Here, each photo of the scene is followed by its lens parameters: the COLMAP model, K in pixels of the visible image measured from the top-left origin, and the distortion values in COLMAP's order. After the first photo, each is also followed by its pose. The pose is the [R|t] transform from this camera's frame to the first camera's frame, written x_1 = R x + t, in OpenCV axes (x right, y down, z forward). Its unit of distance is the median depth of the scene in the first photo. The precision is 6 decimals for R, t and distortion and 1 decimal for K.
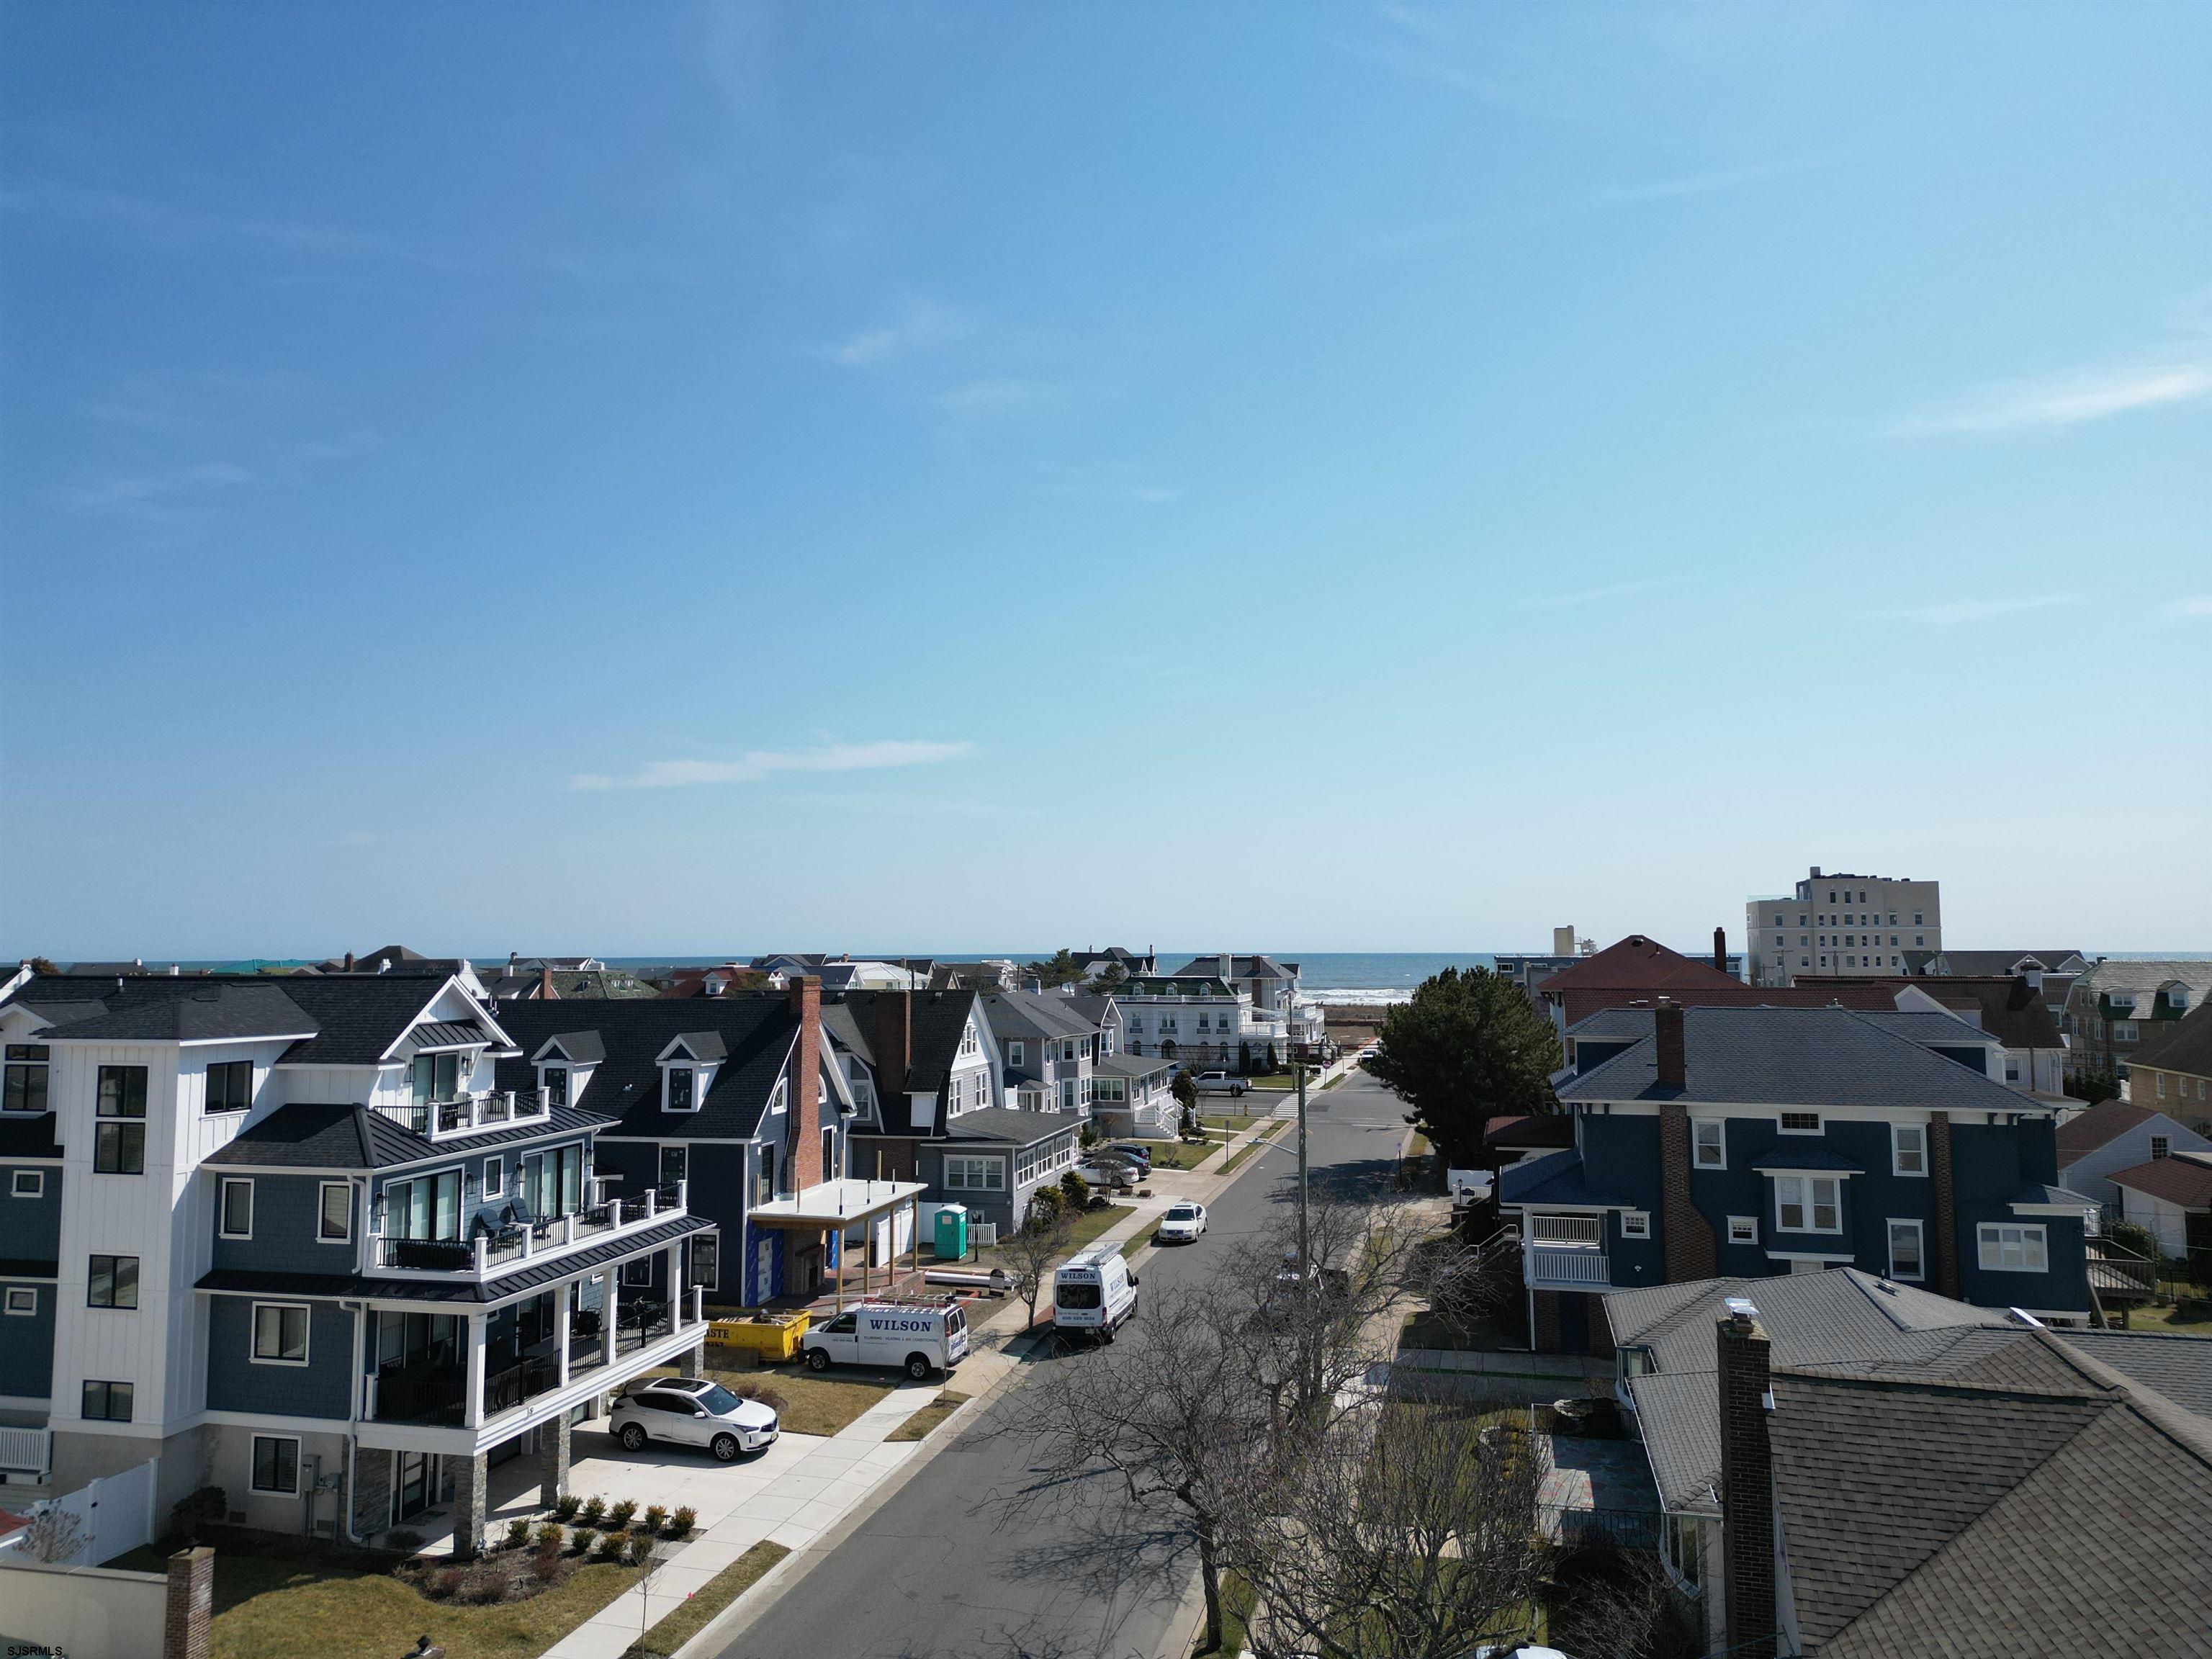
lens RADIAL K [[1555.4, 0, 1106.2], [0, 1555.4, 840.2], [0, 0, 1]] dist [0.037013, -0.027764]
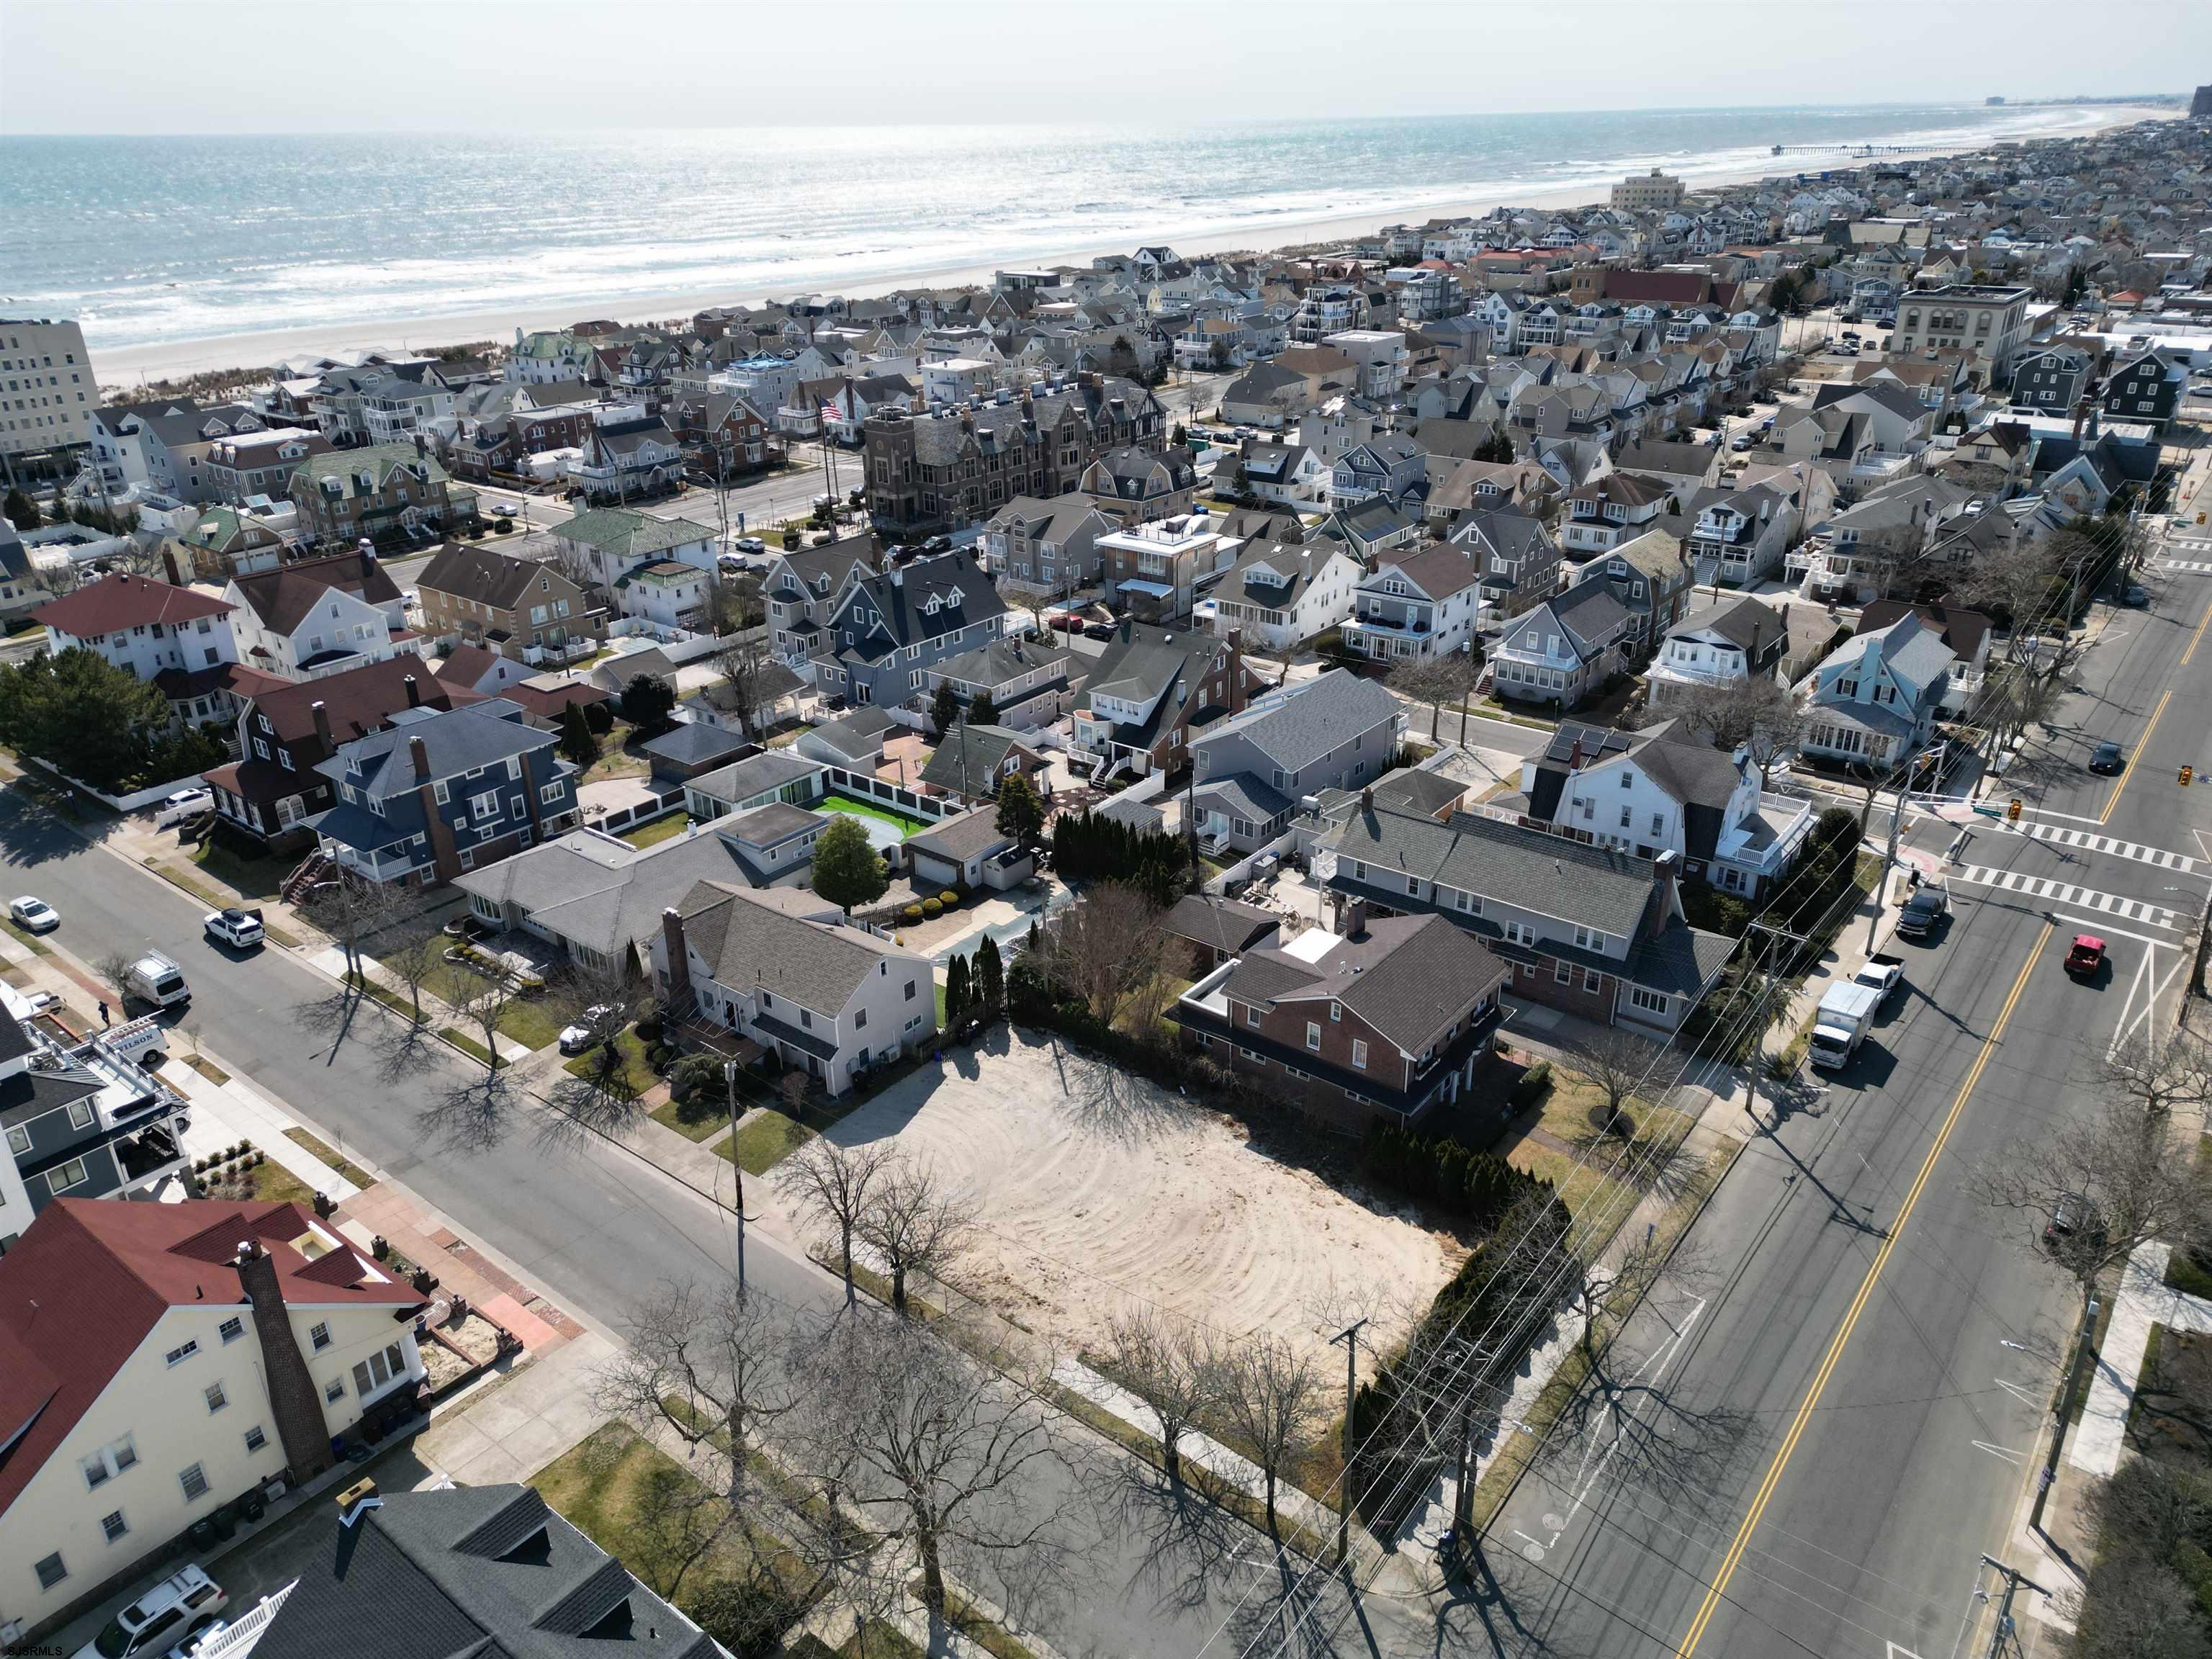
lens RADIAL K [[1555.4, 0, 1107.1], [0, 1555.4, 833.4], [0, 0, 1]] dist [0.037013, -0.027764]
pose [[0.400245, -0.383730, 0.832199, -1.117135], [-0.056251, 0.896110, 0.440254, -0.794531], [-0.914680, -0.223022, 0.337078, -0.632122]]
